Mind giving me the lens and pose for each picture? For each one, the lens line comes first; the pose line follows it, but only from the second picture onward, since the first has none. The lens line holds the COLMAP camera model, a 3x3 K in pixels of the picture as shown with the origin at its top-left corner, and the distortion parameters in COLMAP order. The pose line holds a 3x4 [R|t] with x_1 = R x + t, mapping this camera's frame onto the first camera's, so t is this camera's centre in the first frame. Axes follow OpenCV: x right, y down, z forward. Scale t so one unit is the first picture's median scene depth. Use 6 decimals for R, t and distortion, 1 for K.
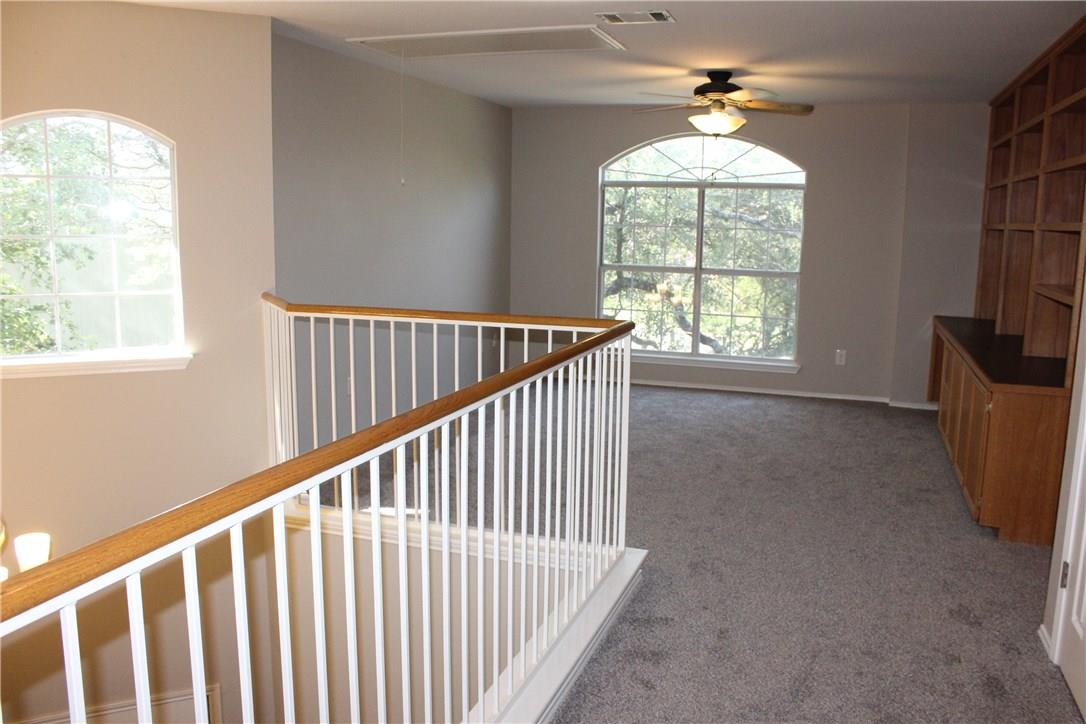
lens RADIAL K [[914.4, 0, 555.1], [0, 914.4, 364.0], [0, 0, 1]] dist [-0.156555, 0.147139]
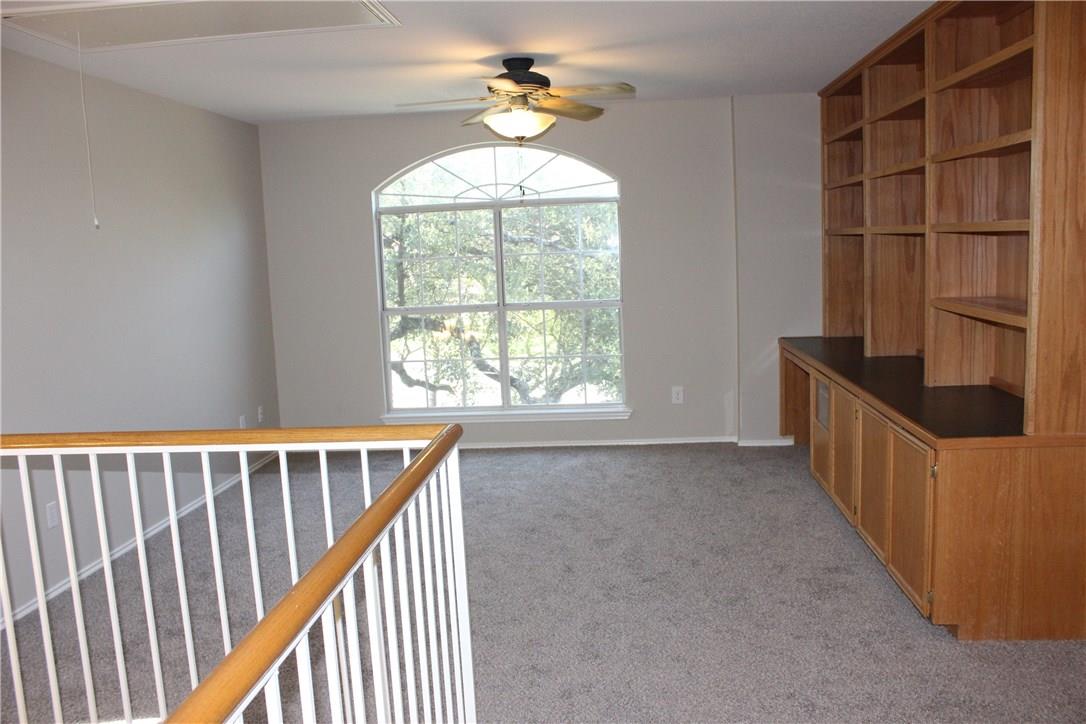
lens RADIAL K [[914.4, 0, 555.1], [0, 914.4, 364.0], [0, 0, 1]] dist [-0.156555, 0.147139]
pose [[0.967969, -0.091335, 0.233868, 0.004728], [0.098186, 0.995009, -0.017796, -0.034748], [-0.231076, 0.040189, 0.972105, 0.195478]]
